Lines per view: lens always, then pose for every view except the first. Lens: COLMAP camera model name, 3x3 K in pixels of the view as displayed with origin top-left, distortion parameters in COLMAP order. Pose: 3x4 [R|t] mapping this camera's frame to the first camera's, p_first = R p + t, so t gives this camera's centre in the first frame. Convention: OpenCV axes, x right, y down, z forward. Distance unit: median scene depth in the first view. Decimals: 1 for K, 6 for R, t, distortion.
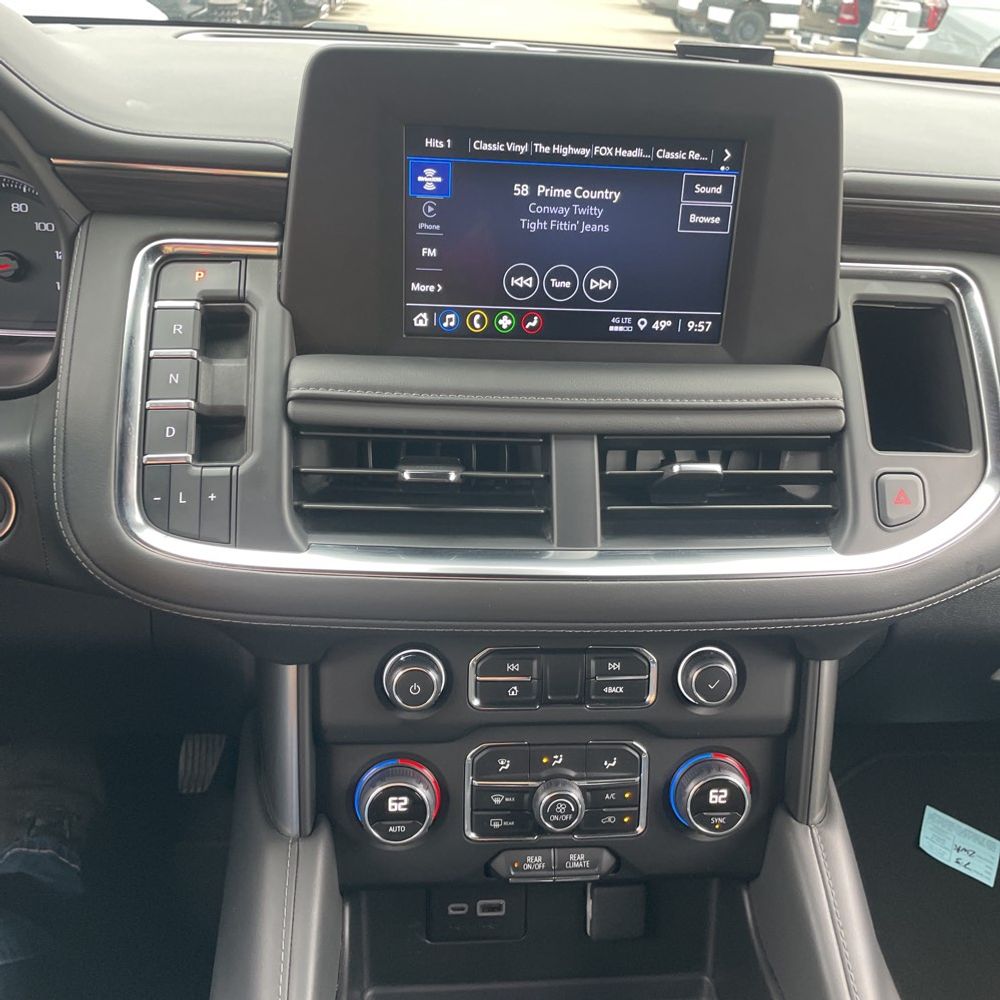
lens RADIAL K [[1014.6, 0, 527.4], [0, 1014.6, 490.2], [0, 0, 1]] dist [0.046284, 0.000000]
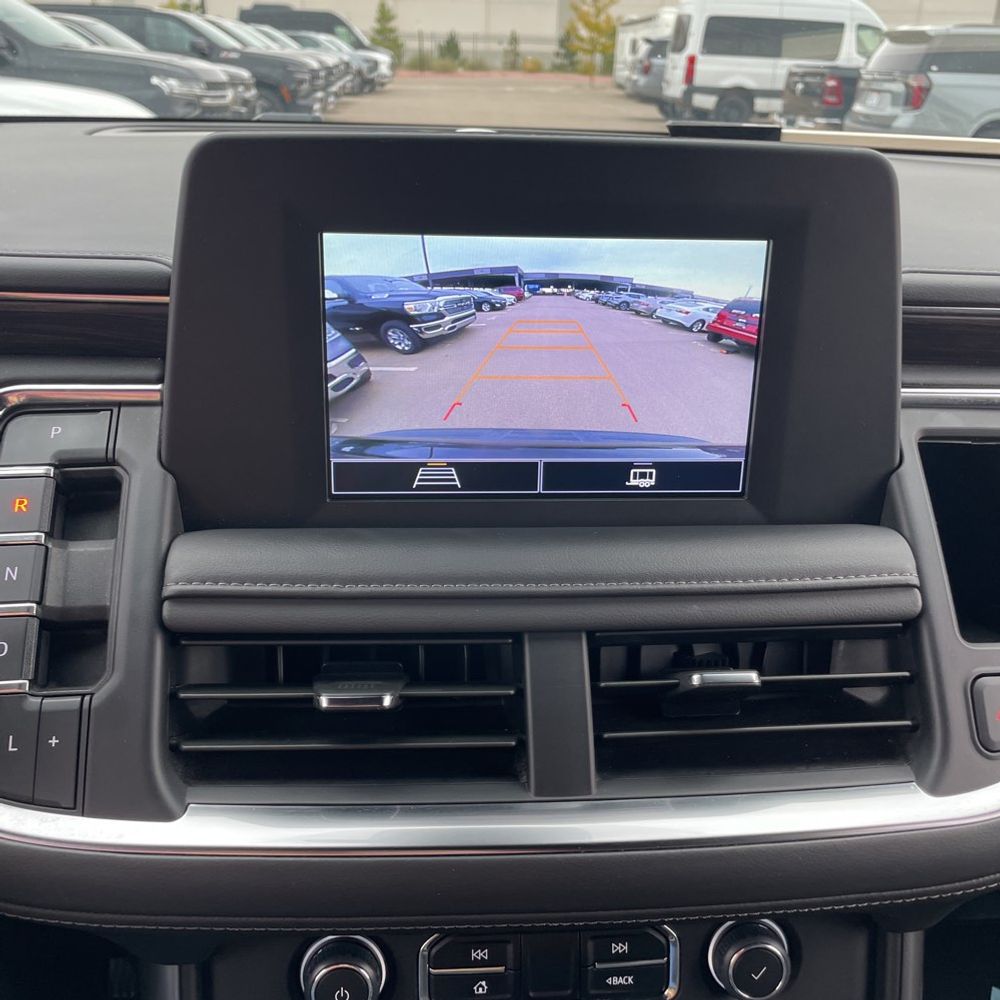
lens RADIAL K [[1014.6, 0, 506.3], [0, 1014.6, 495.1], [0, 0, 1]] dist [0.046284, 0.000000]
pose [[0.999544, -0.023867, -0.018517, 0.026186], [0.022473, 0.997142, -0.072132, -0.099109], [0.020186, 0.071683, 0.997223, 0.248746]]
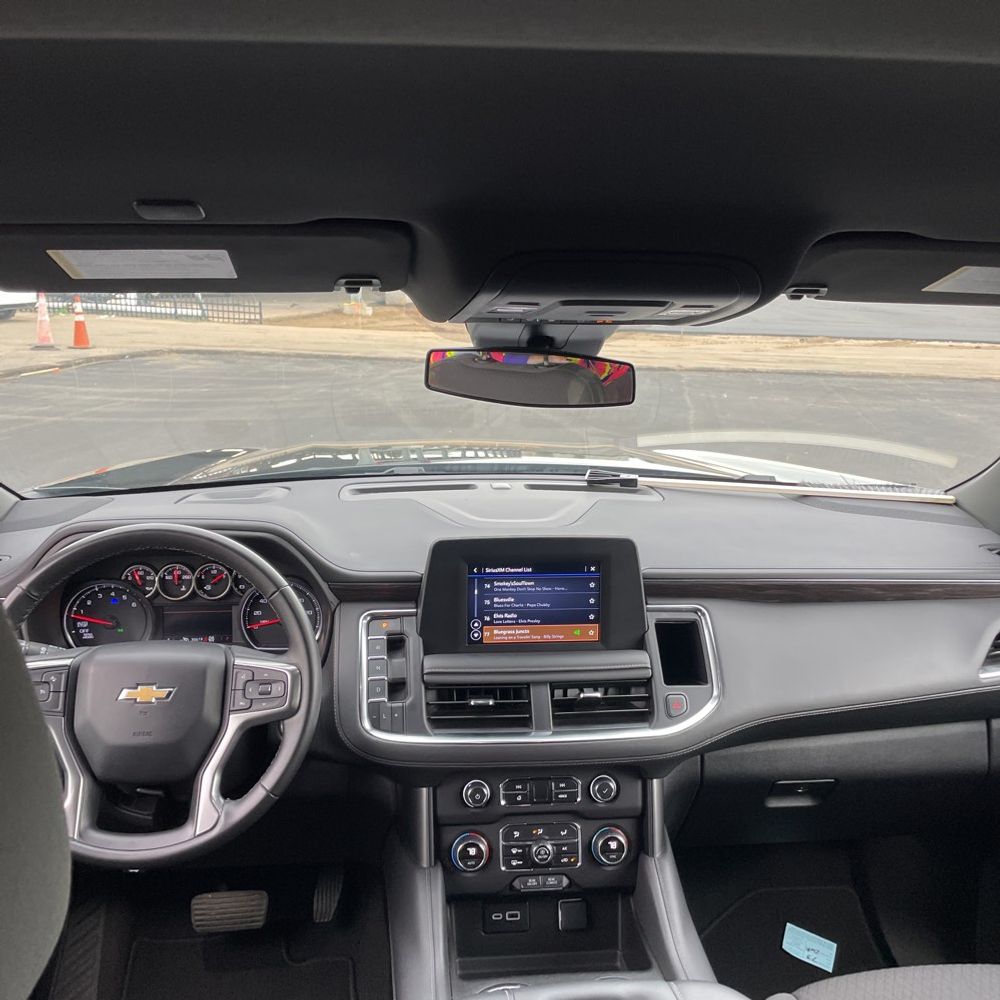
lens RADIAL K [[1014.6, 0, 504.7], [0, 1014.6, 481.7], [0, 0, 1]] dist [0.046284, 0.000000]
pose [[0.999095, -0.042459, 0.002340, -0.022244], [0.041672, 0.966636, -0.252742, 0.087861], [0.008469, 0.252611, 0.967531, -1.438055]]
